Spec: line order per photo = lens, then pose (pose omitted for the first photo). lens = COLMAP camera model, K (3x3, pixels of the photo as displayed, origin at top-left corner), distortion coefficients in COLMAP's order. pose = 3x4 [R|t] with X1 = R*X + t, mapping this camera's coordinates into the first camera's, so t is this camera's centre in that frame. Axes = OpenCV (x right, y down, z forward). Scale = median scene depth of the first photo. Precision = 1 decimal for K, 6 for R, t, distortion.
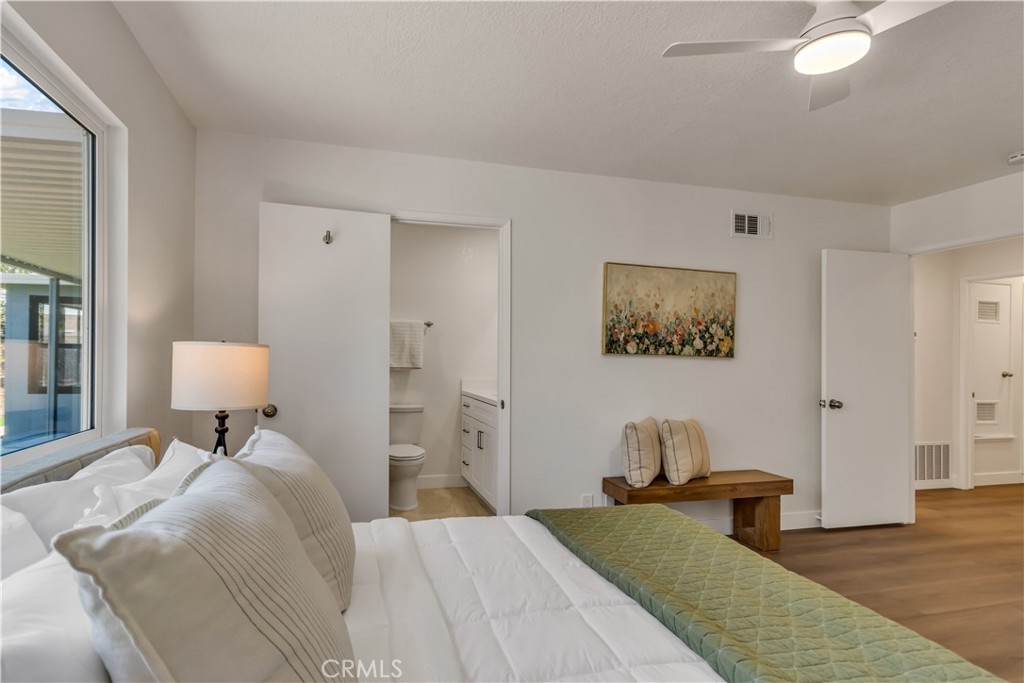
lens RADIAL K [[497.6, 0, 495.9], [0, 497.6, 355.7], [0, 0, 1]] dist [0.004032, 0.001335]
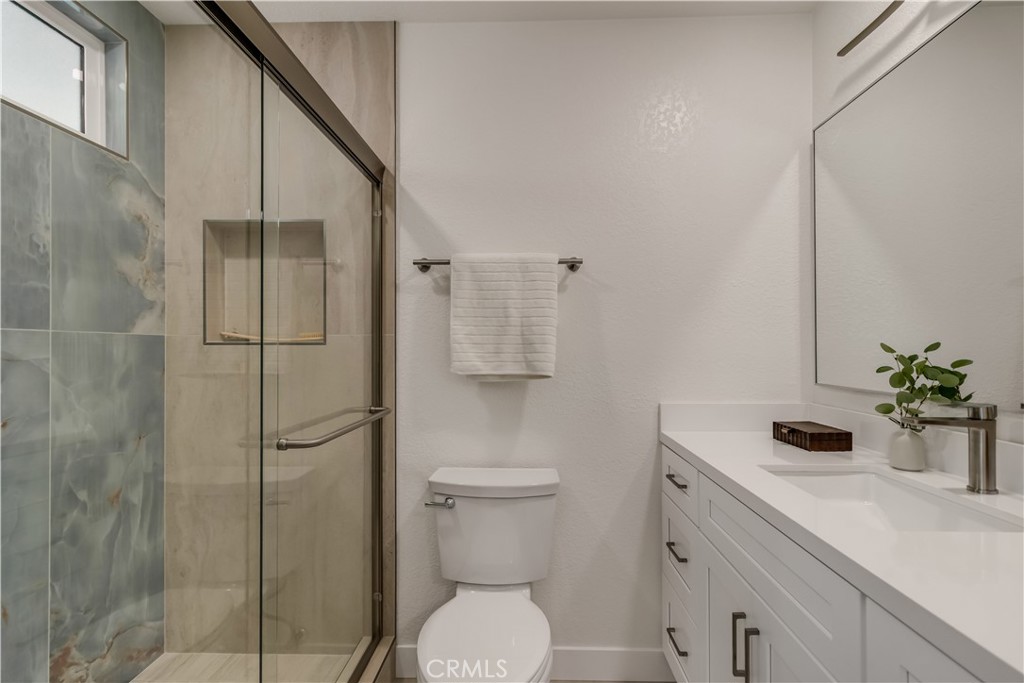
lens RADIAL K [[497.6, 0, 512.0], [0, 497.6, 341.2], [0, 0, 1]] dist [0.004032, 0.001335]
pose [[0.945216, -0.016253, -0.326041, -0.071133], [0.015386, 0.999868, -0.005236, -0.000927], [0.326083, -0.000067, 0.945341, 0.835336]]
